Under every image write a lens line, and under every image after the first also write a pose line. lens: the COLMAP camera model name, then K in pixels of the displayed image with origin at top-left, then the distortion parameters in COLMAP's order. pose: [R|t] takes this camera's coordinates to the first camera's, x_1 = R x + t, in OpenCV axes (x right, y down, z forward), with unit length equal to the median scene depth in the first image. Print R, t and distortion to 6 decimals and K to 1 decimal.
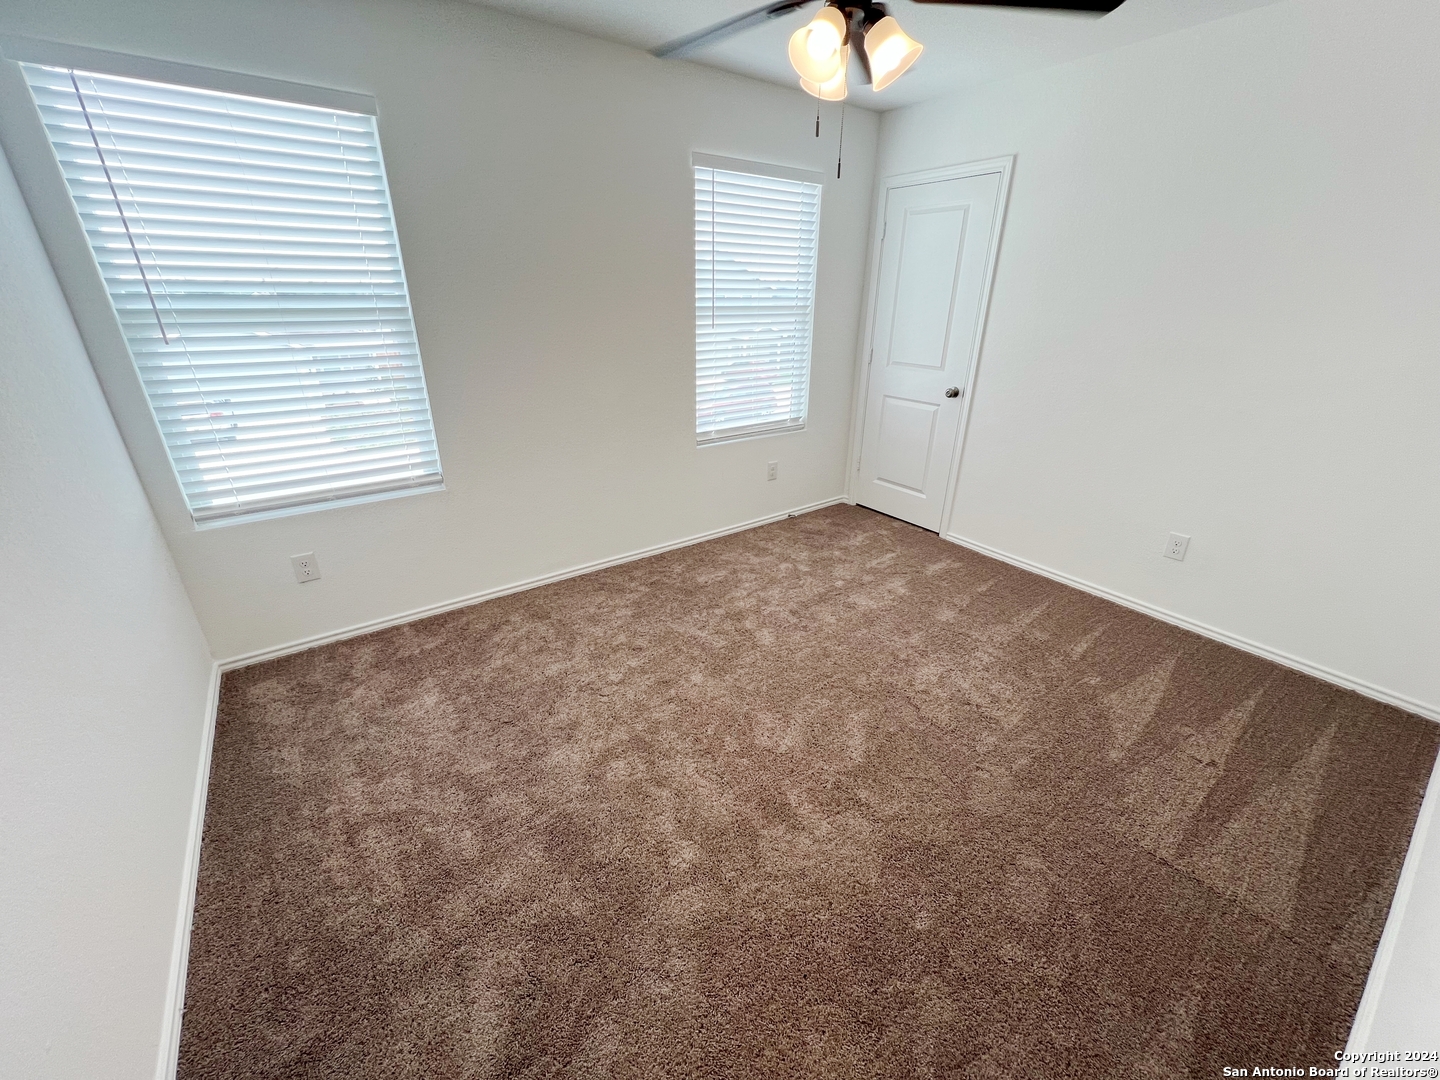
lens RADIAL K [[575.9, 0, 710.0], [0, 575.9, 535.2], [0, 0, 1]] dist [-0.000745, 0.000578]
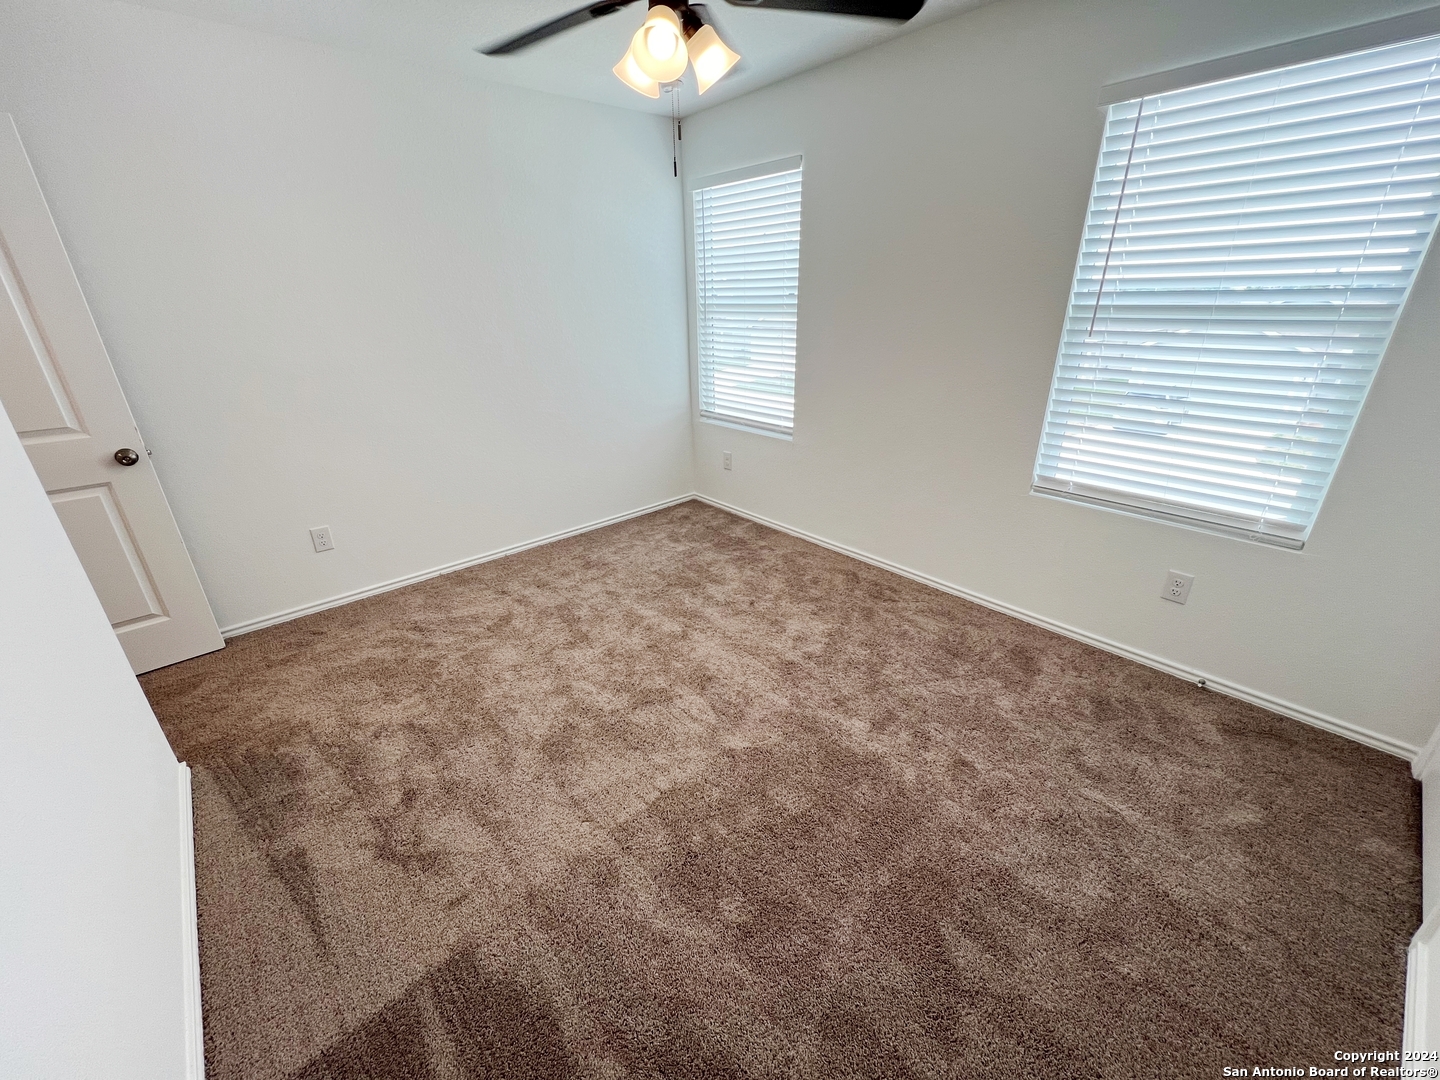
lens RADIAL K [[575.9, 0, 711.7], [0, 575.9, 540.2], [0, 0, 1]] dist [-0.000745, 0.000578]
pose [[0.094830, 0.379211, -0.920438, 0.778487], [-0.374244, 0.870360, 0.320023, -0.219541], [0.922469, 0.314120, 0.224454, 0.556364]]
